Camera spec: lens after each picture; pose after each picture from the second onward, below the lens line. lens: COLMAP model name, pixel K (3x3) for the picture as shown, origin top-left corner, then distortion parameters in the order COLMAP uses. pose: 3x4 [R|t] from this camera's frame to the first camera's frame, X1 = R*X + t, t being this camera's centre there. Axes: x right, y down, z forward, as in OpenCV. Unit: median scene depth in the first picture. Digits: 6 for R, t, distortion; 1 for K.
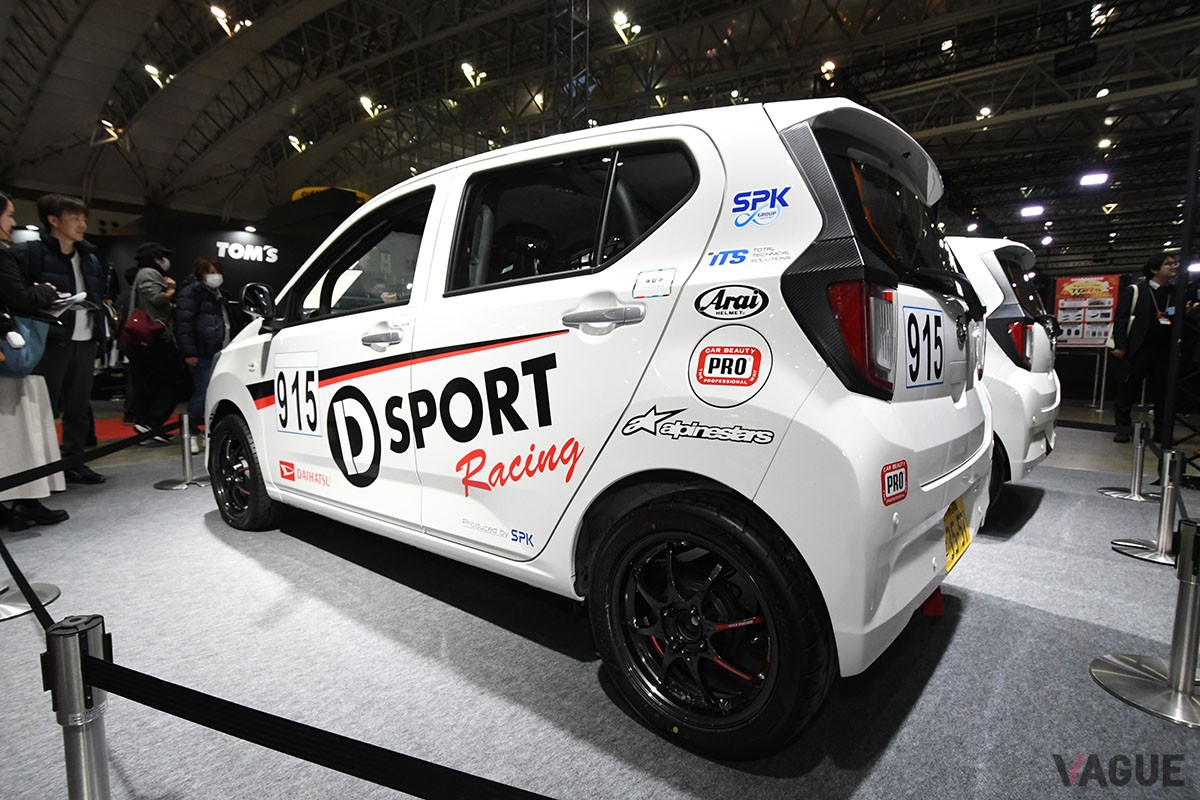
lens RADIAL K [[619.9, 0, 600.3], [0, 619.9, 395.4], [0, 0, 1]] dist [-0.006387, -0.003041]
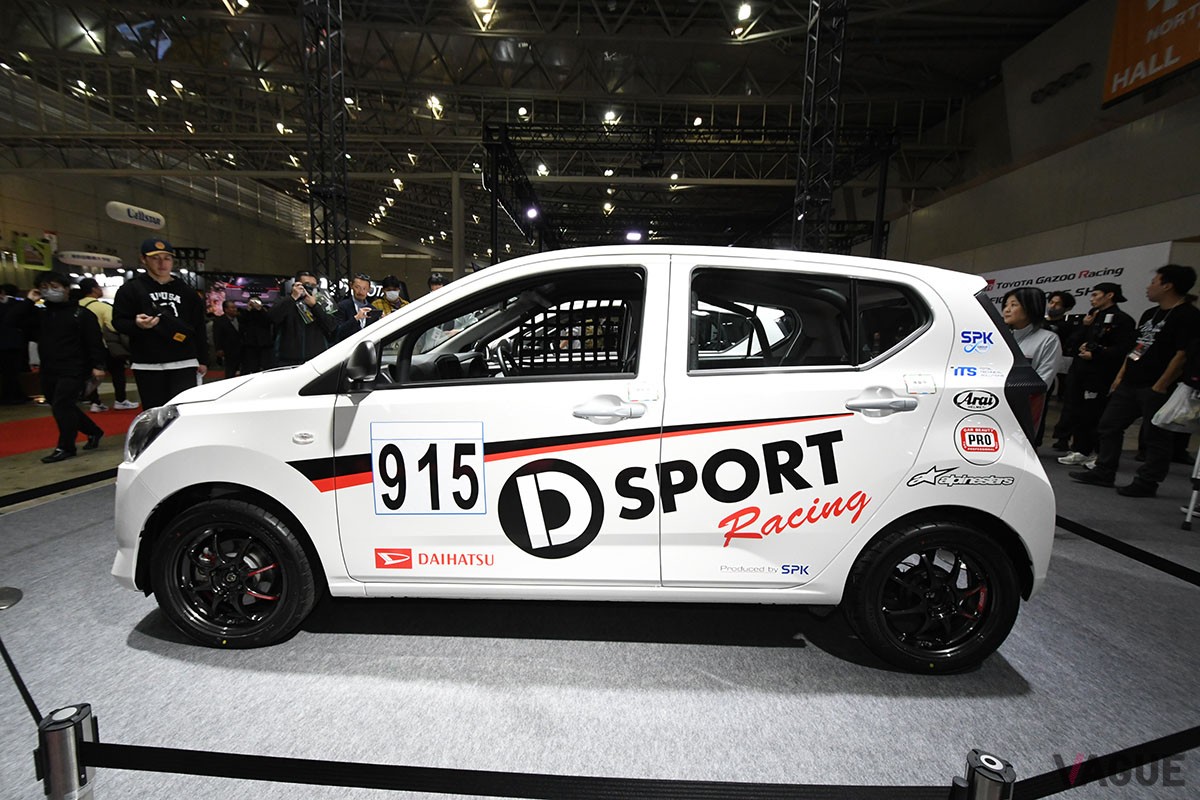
lens RADIAL K [[516.3, 0, 598.6], [0, 516.3, 397.4], [0, 0, 1]] dist [0.000859, -0.000155]
pose [[0.779672, -0.053077, 0.623935, -1.094593], [0.026844, 0.998318, 0.051381, -0.195421], [-0.625613, -0.023311, 0.779785, 0.421679]]
